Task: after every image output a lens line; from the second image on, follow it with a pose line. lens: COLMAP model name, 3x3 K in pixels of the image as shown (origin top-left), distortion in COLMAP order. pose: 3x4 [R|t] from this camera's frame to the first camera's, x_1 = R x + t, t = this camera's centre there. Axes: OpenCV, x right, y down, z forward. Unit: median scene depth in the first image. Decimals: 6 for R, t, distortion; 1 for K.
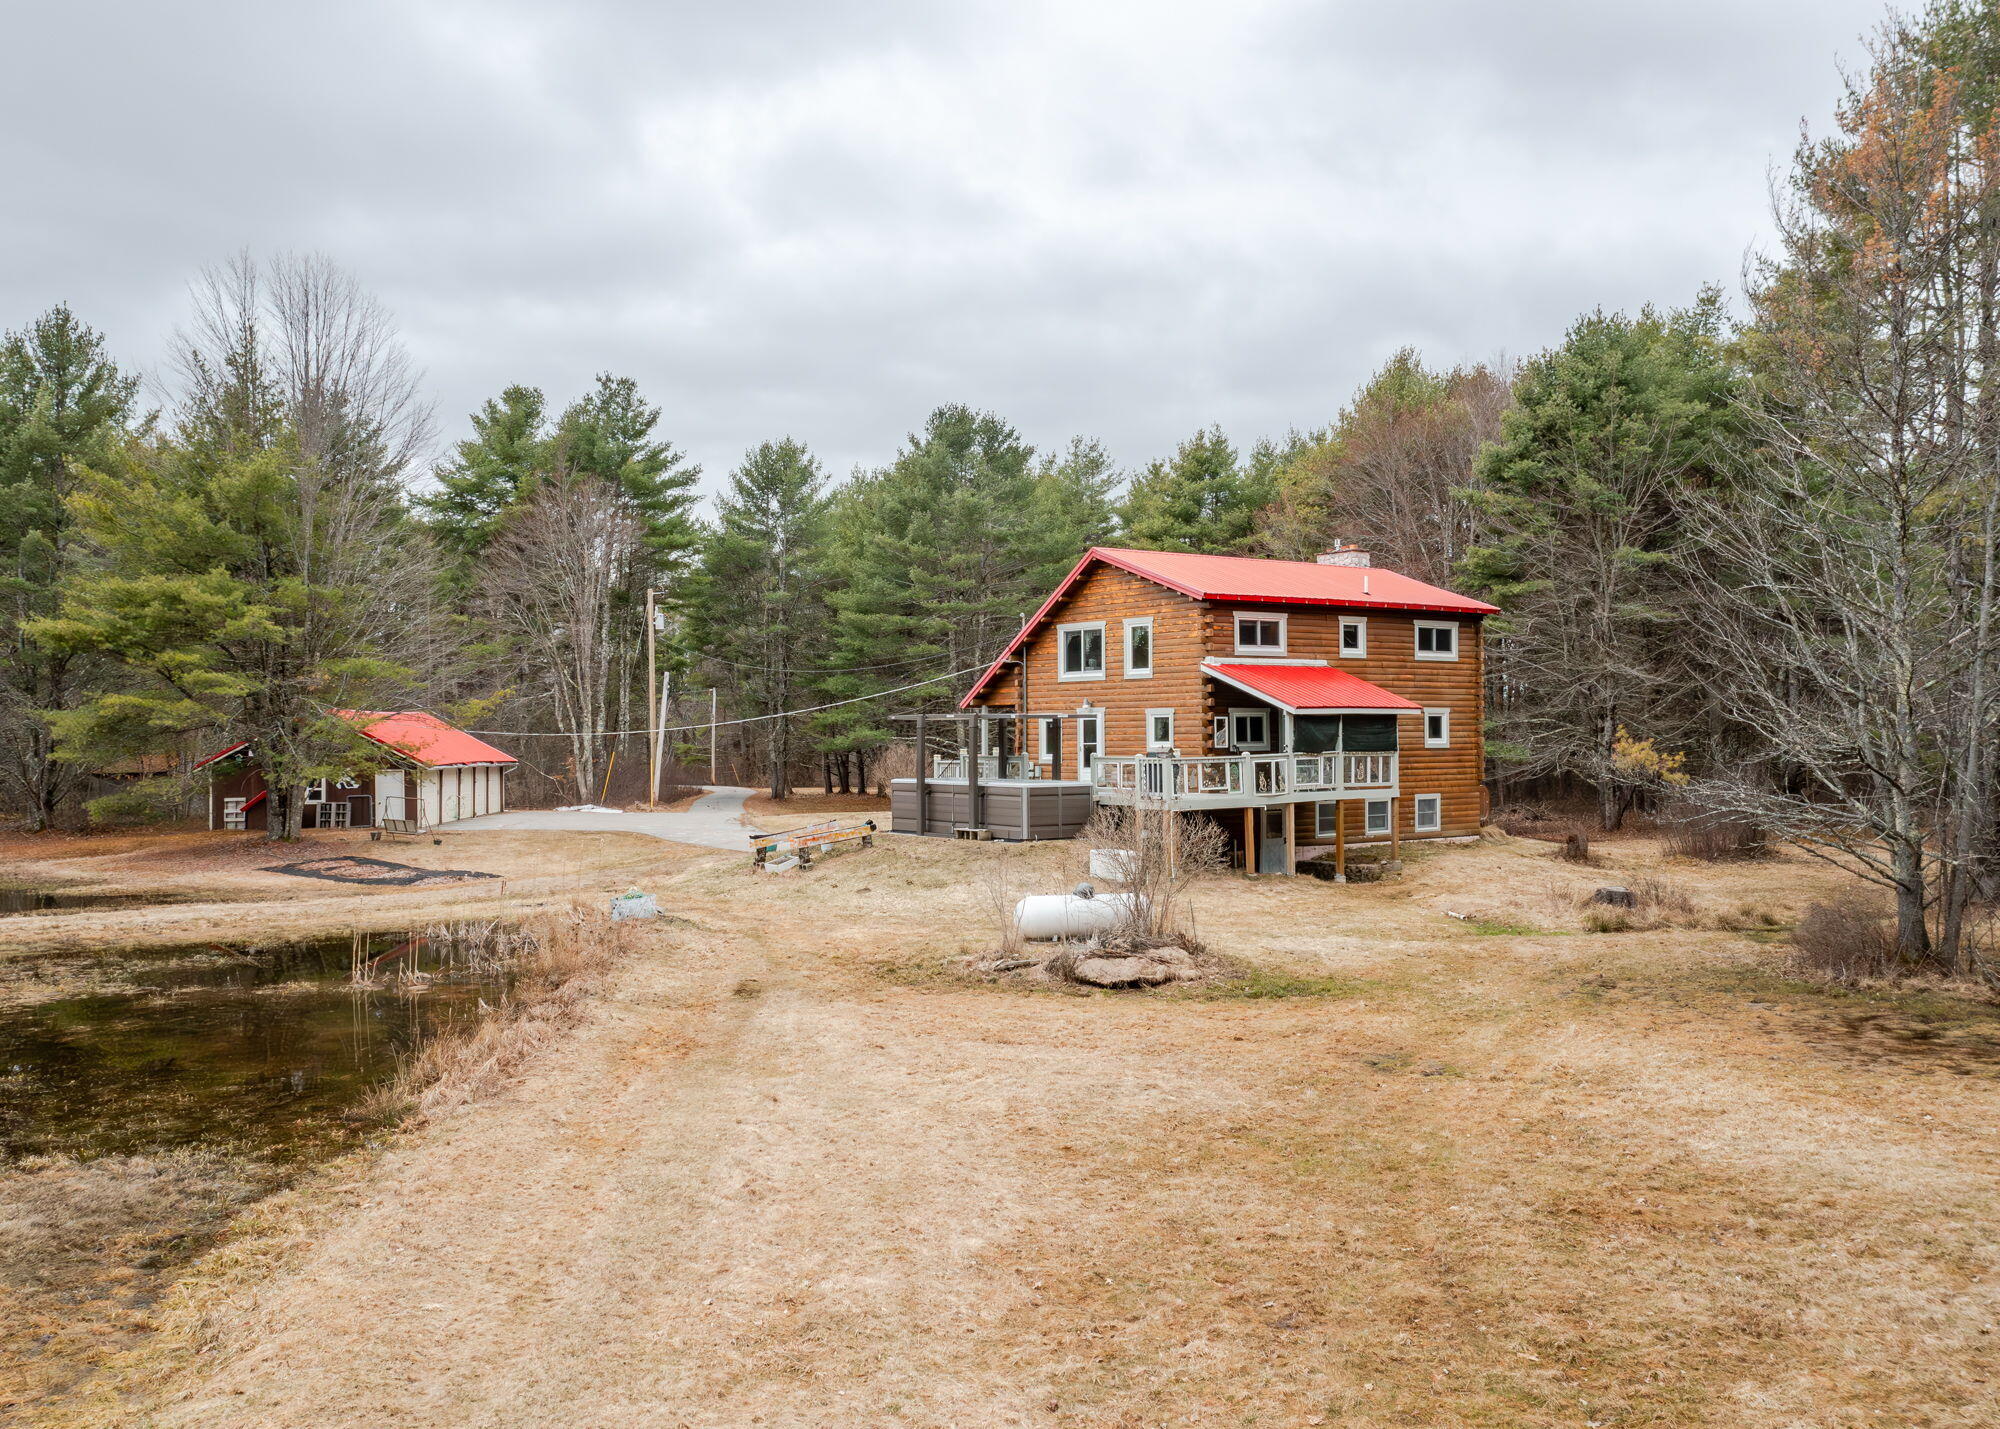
lens RADIAL K [[1711.9, 0, 1005.0], [0, 1711.9, 725.0], [0, 0, 1]] dist [0.000124, 0.031834]
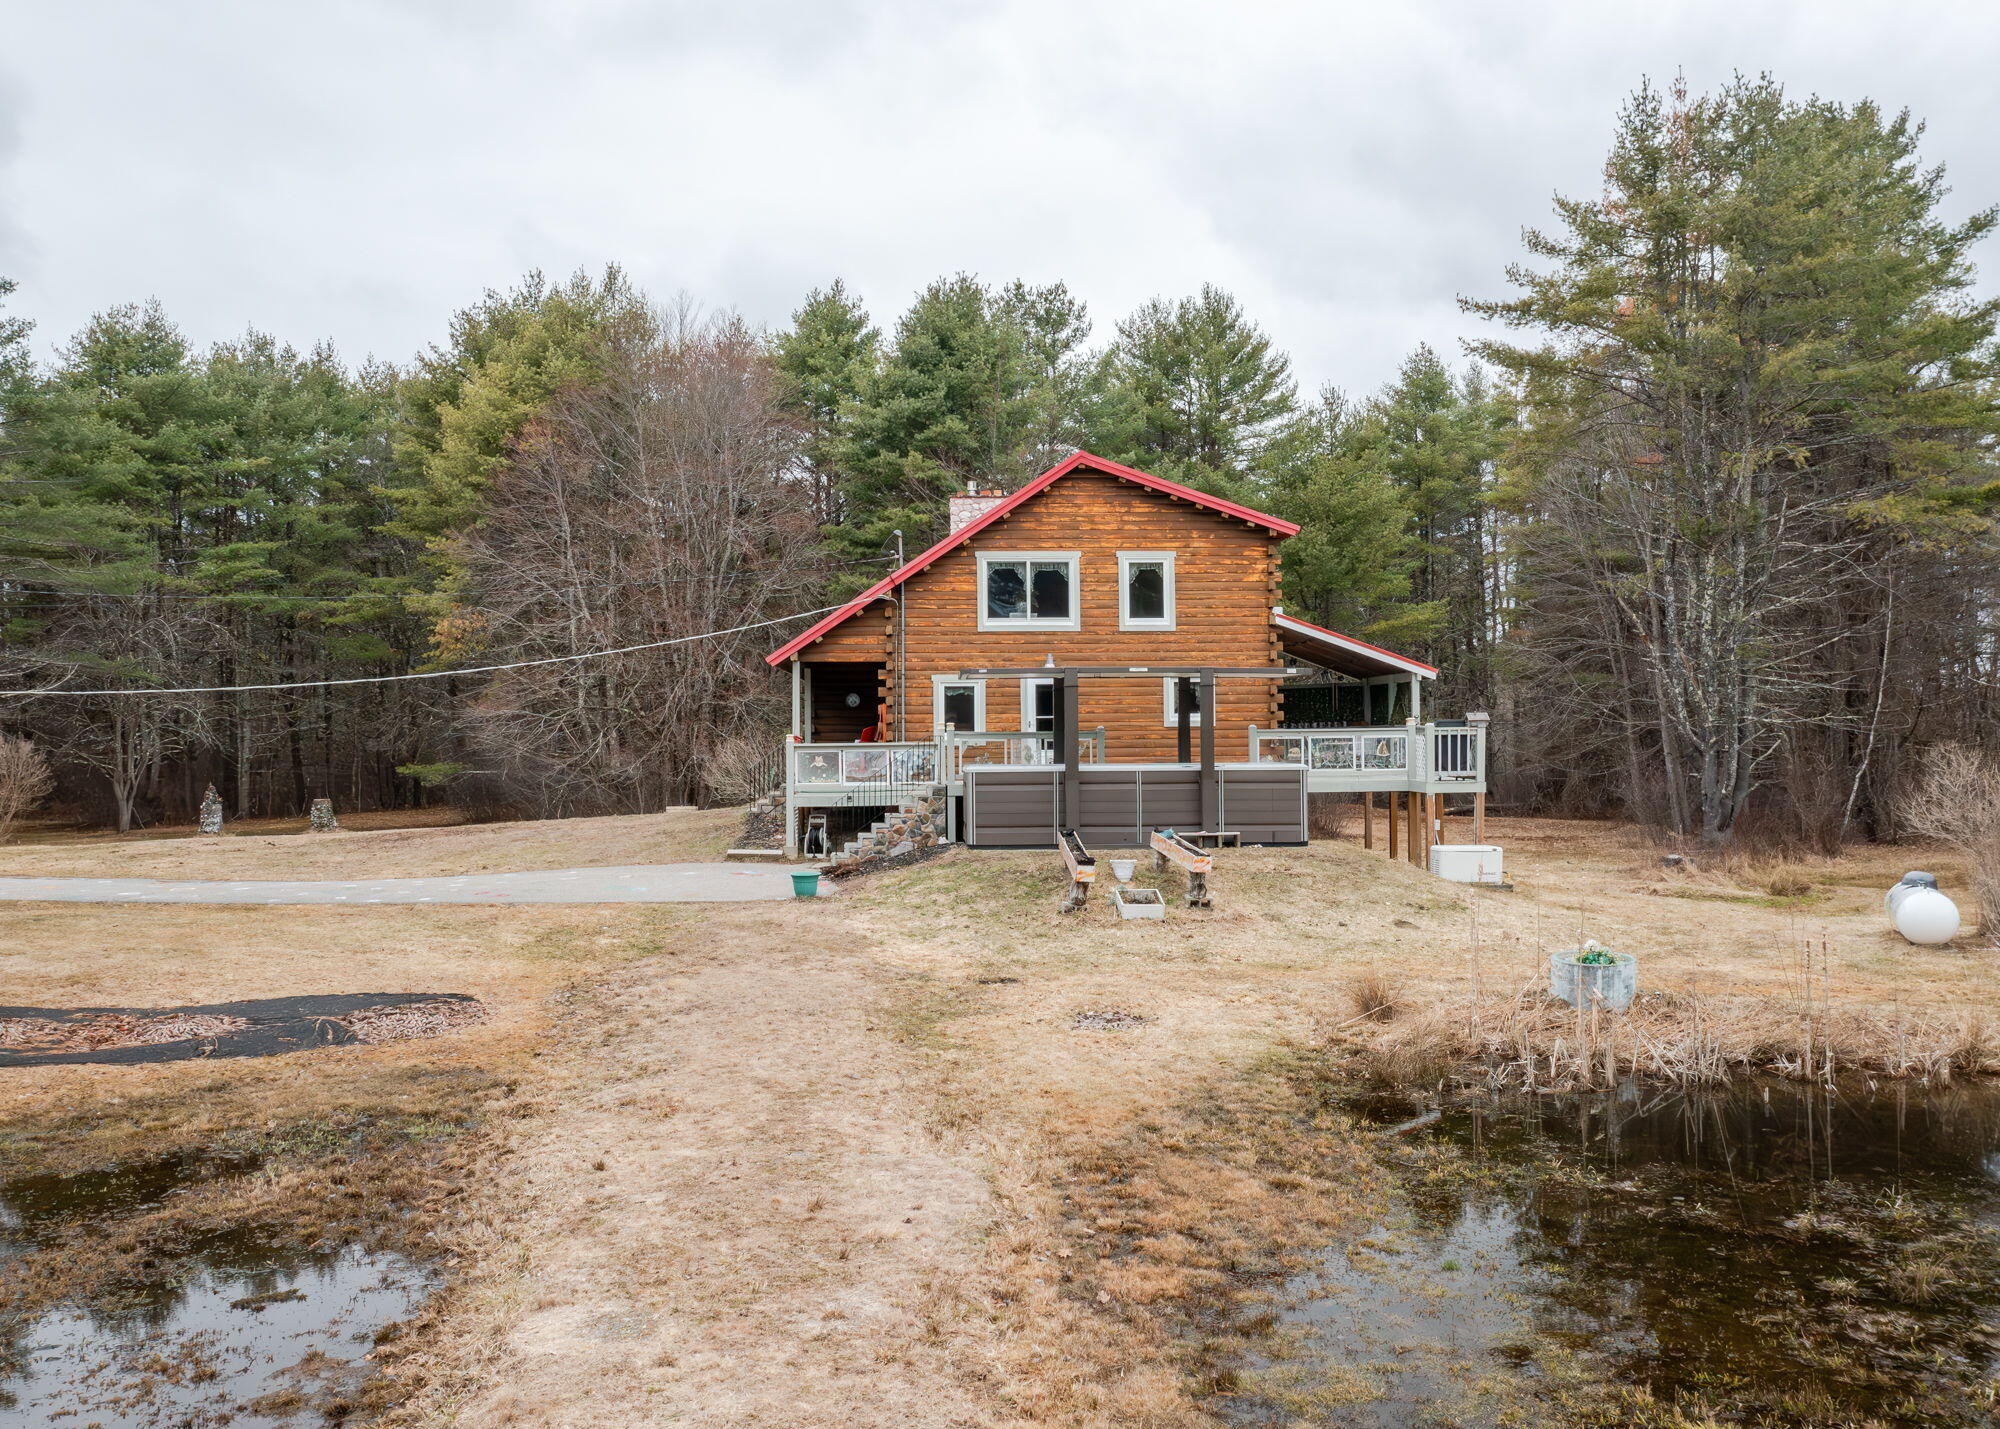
lens RADIAL K [[1711.9, 0, 1005.0], [0, 1711.9, 725.0], [0, 0, 1]] dist [0.000124, 0.031834]
pose [[0.543340, 0.008535, 0.839469, -0.563796], [0.000138, 0.999947, -0.010256, 0.021335], [-0.839513, 0.005689, 0.543310, 0.604175]]
